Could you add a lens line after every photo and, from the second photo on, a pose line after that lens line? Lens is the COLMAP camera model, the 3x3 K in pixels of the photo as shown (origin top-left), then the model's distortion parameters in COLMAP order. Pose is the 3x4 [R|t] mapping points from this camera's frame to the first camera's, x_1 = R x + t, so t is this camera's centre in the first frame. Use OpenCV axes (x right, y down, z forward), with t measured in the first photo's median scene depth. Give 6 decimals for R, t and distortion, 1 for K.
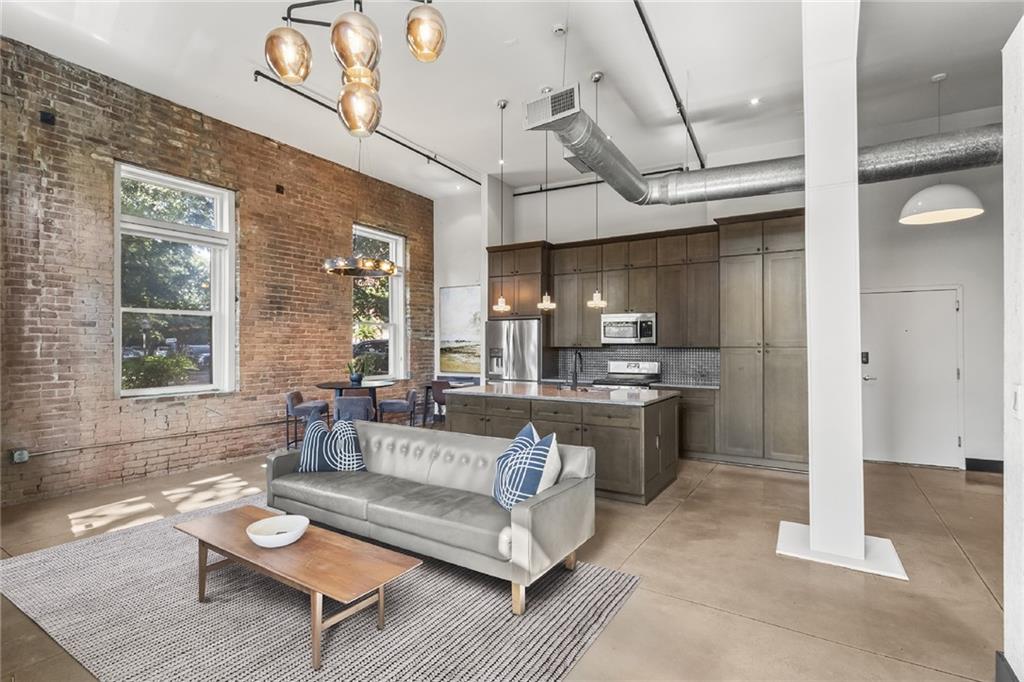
lens RADIAL K [[492.9, 0, 521.3], [0, 492.9, 337.3], [0, 0, 1]] dist [-0.003997, 0.004778]
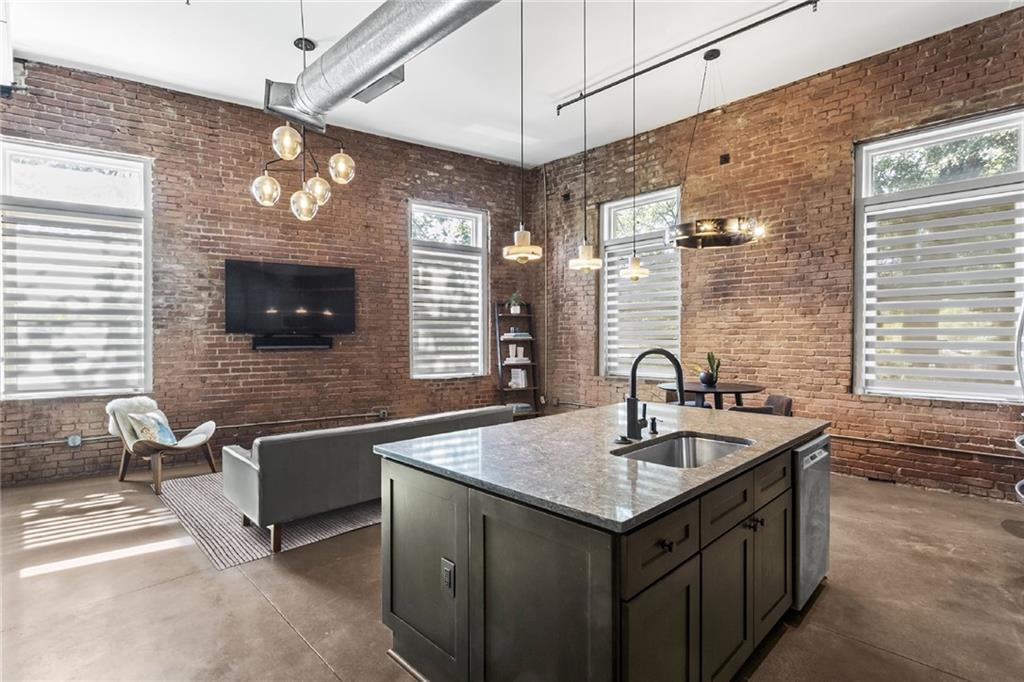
lens RADIAL K [[492.9, 0, 506.3], [0, 492.9, 341.4], [0, 0, 1]] dist [-0.003997, 0.004778]
pose [[-0.238274, 0.007536, -0.971169, 0.461386], [0.020980, 0.999776, 0.002611, 0.013929], [0.970971, -0.019753, -0.238379, 0.831414]]
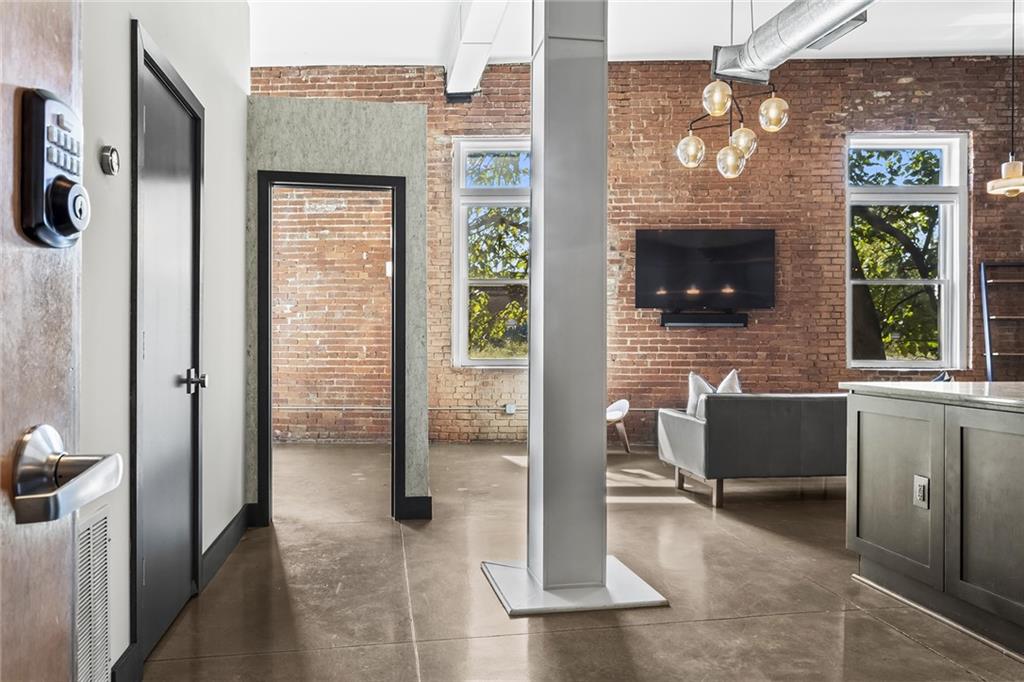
lens RADIAL K [[732.9, 0, 504.4], [0, 732.9, 338.7], [0, 0, 1]] dist [-0.002750, 0.015211]
pose [[-0.746243, -0.006355, -0.665643, 0.696846], [0.007731, 0.999804, -0.018213, 0.060894], [0.665628, -0.018738, -0.746048, 0.899236]]
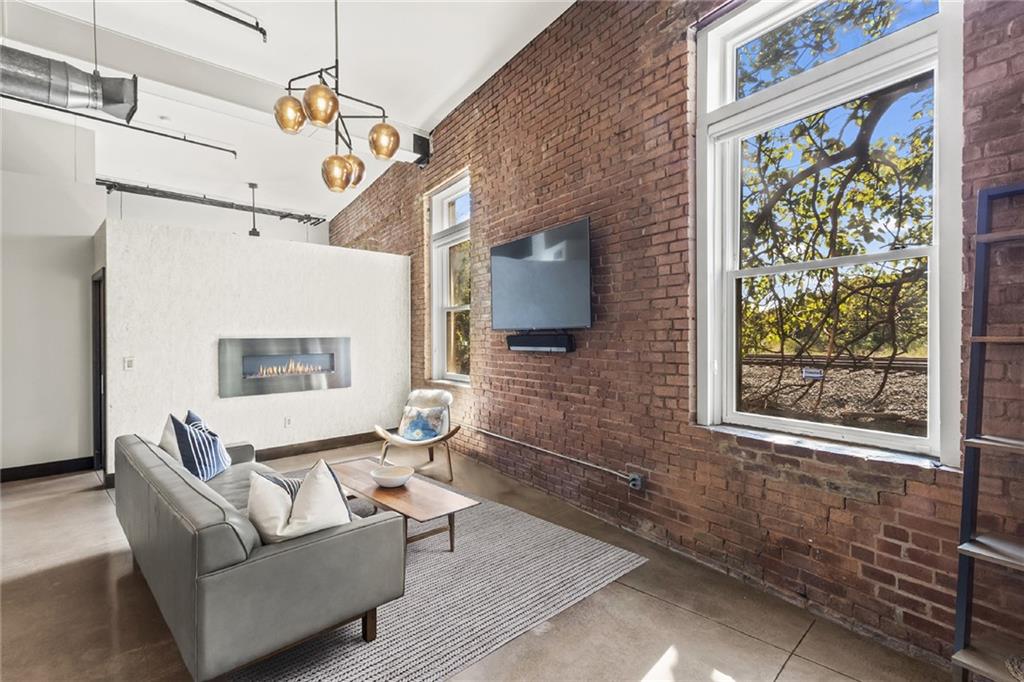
lens RADIAL K [[492.9, 0, 499.5], [0, 492.9, 336.8], [0, 0, 1]] dist [-0.003997, 0.004778]
pose [[-0.970490, 0.011607, 0.240861, -0.447652], [0.007629, 0.999819, -0.017439, 0.014110], [-0.241020, -0.015087, -0.970403, 0.888088]]
